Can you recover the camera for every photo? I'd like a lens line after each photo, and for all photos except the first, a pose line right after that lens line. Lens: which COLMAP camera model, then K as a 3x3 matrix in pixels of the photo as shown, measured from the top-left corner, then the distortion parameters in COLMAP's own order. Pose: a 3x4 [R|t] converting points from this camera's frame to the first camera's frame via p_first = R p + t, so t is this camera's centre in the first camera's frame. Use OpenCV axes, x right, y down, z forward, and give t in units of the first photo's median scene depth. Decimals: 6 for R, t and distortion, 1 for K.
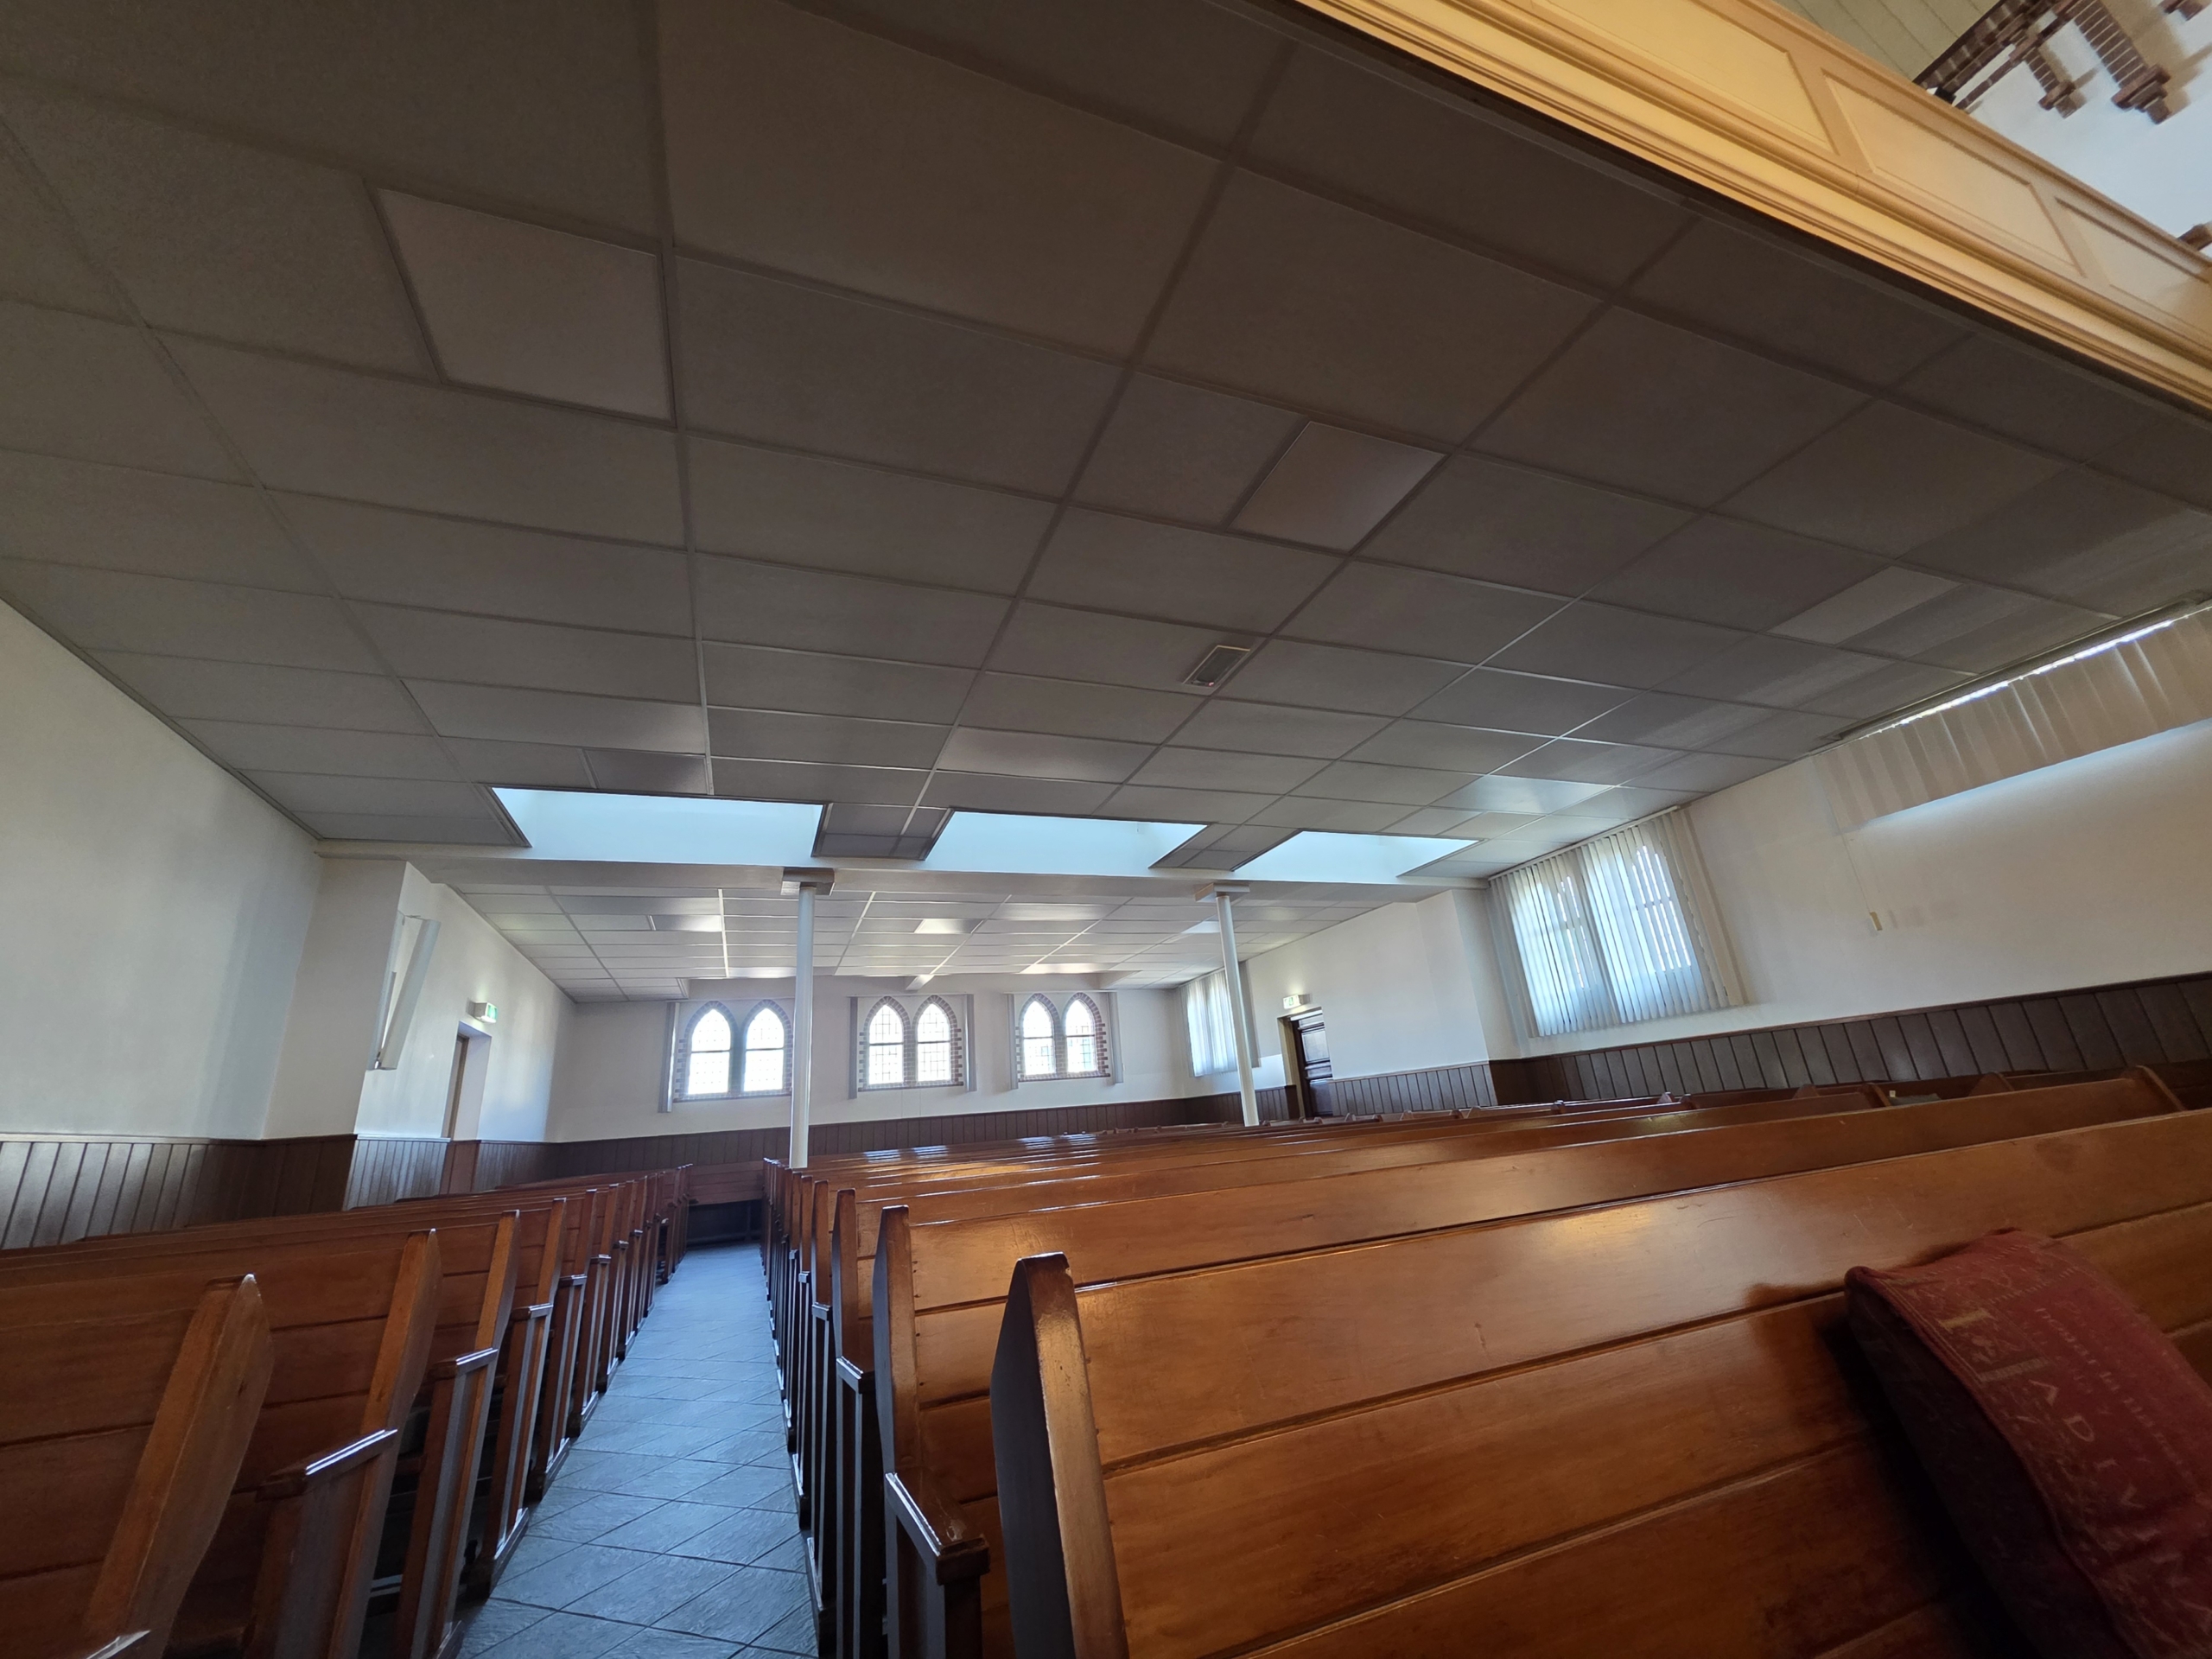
lens RADIAL K [[887.2, 0, 1088.4], [0, 887.2, 823.0], [0, 0, 1]] dist [-0.002815, 0.001121]
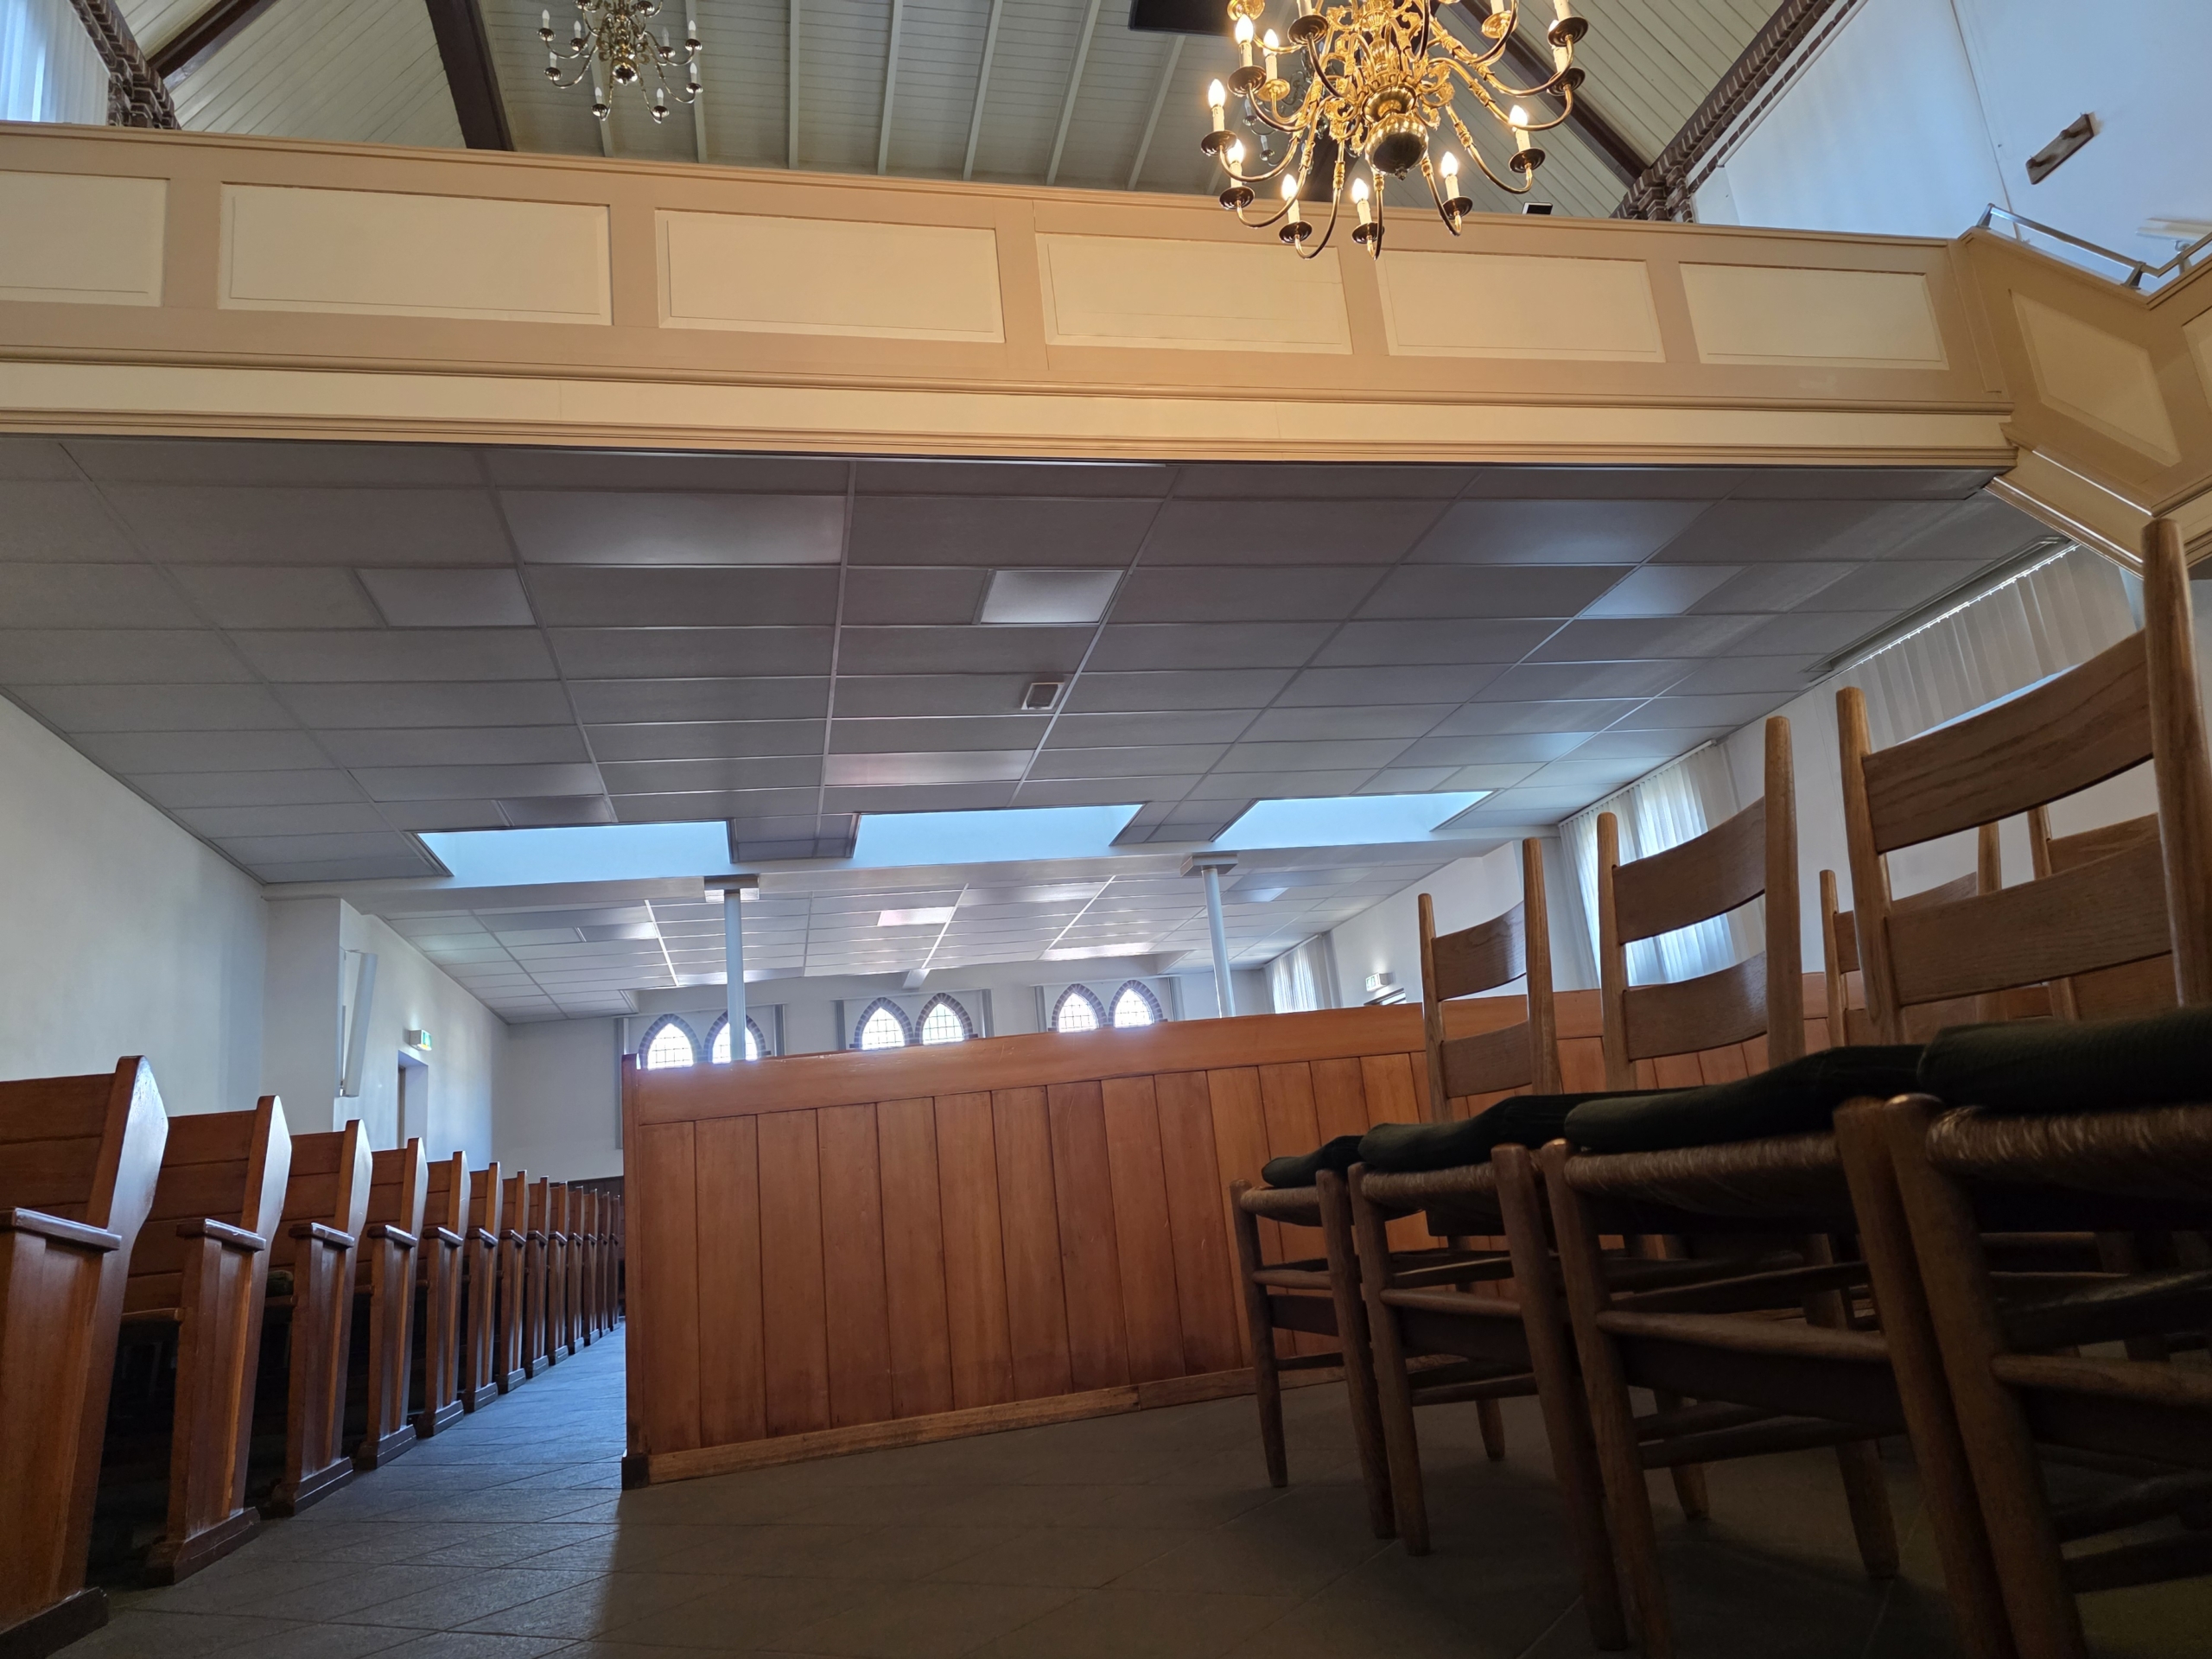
lens RADIAL K [[1496.6, 0, 1115.3], [0, 1496.6, 827.8], [0, 0, 1]] dist [0.021119, -0.012847]
pose [[0.990328, -0.060395, -0.124911, 0.277847], [0.071896, 0.993369, 0.089713, -0.106550], [0.118665, -0.097826, 0.988104, -0.494883]]
